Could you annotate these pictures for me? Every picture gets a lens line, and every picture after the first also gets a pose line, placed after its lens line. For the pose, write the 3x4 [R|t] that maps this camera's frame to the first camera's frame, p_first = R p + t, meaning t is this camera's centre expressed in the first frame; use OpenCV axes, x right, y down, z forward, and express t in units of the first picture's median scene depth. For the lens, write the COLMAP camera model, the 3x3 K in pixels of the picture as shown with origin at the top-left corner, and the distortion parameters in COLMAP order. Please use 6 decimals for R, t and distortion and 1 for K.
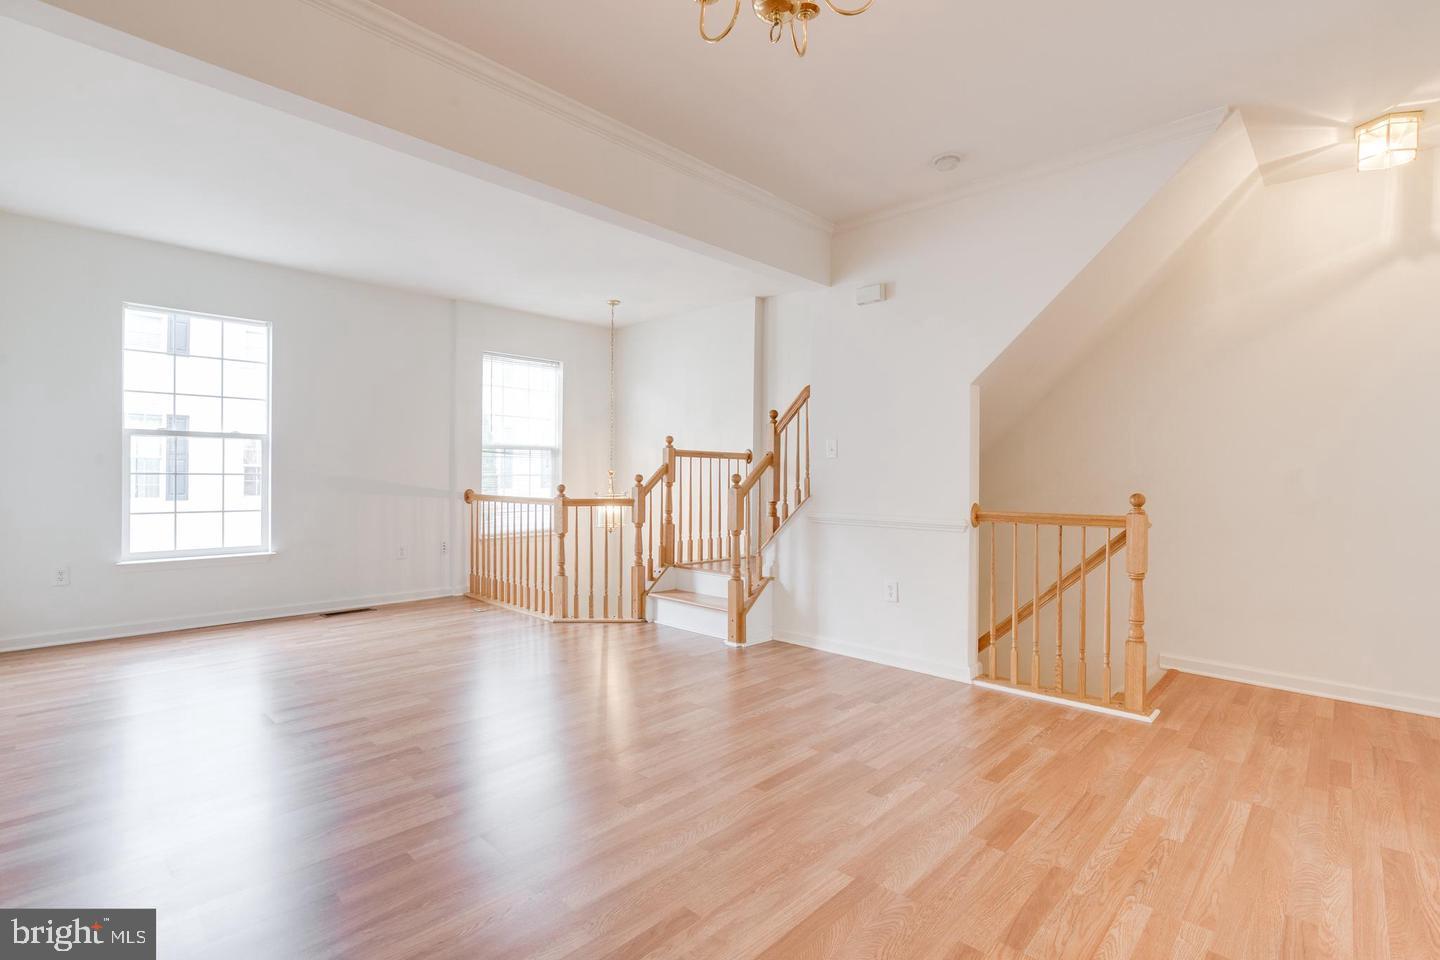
lens RADIAL K [[659.8, 0, 744.9], [0, 659.8, 470.9], [0, 0, 1]] dist [-0.019820, 0.000329]
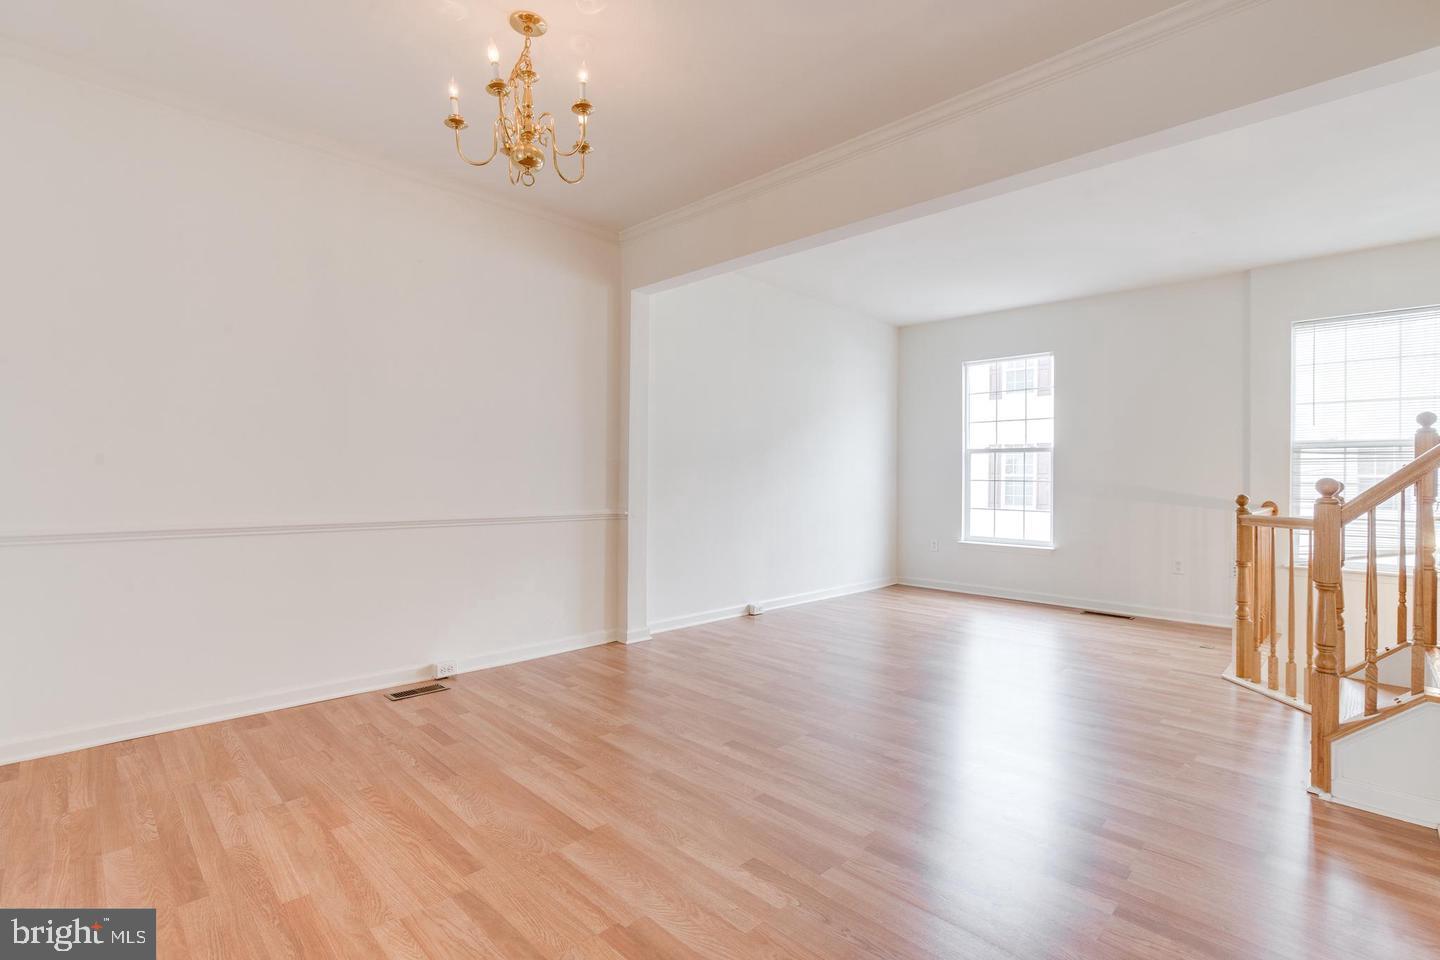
lens RADIAL K [[660.4, 0, 734.2], [0, 660.4, 475.5], [0, 0, 1]] dist [-0.023495, 0.005556]
pose [[-0.017835, -0.008575, -0.999804, 0.537908], [-0.002998, 0.999959, -0.008523, 0.007785], [0.999836, 0.002846, -0.017860, 0.523787]]
